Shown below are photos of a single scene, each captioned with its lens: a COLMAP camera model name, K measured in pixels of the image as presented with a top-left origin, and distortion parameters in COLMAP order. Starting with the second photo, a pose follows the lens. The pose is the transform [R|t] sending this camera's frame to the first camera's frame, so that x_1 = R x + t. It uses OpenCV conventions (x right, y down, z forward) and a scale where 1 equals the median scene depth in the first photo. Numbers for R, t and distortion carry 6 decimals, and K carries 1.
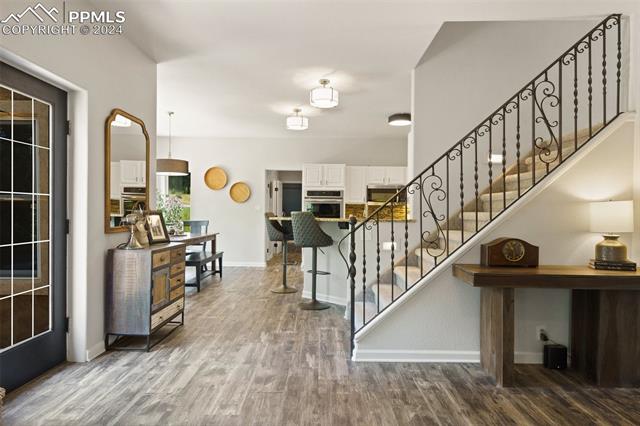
lens RADIAL K [[392.4, 0, 320.0], [0, 392.4, 219.6], [0, 0, 1]] dist [0.005816, 0.000961]
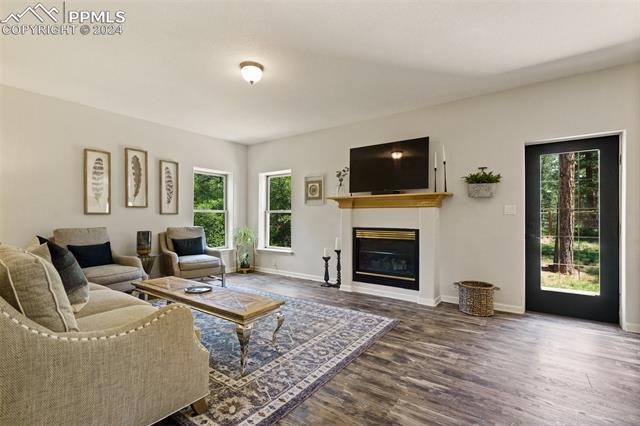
lens RADIAL K [[295.4, 0, 320.0], [0, 295.4, 213.0], [0, 0, 1]] dist [-0.000485, 0.000165]
pose [[-0.579060, -0.019324, -0.815056, 0.772215], [-0.017185, 0.999786, -0.011494, -0.008633], [0.815104, 0.007351, -0.579268, 0.673868]]
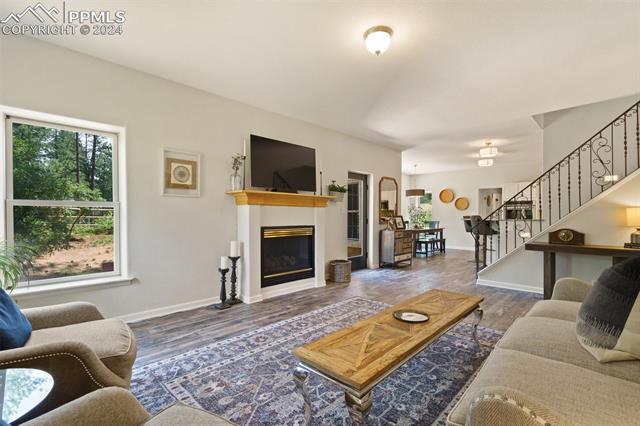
lens RADIAL K [[295.4, 0, 320.0], [0, 295.4, 213.0], [0, 0, 1]] dist [-0.000485, 0.000165]
pose [[0.720728, -0.014354, -0.693069, 0.561856], [-0.005548, 0.999634, -0.026473, 0.014801], [0.693196, 0.022925, 0.720385, -0.738160]]
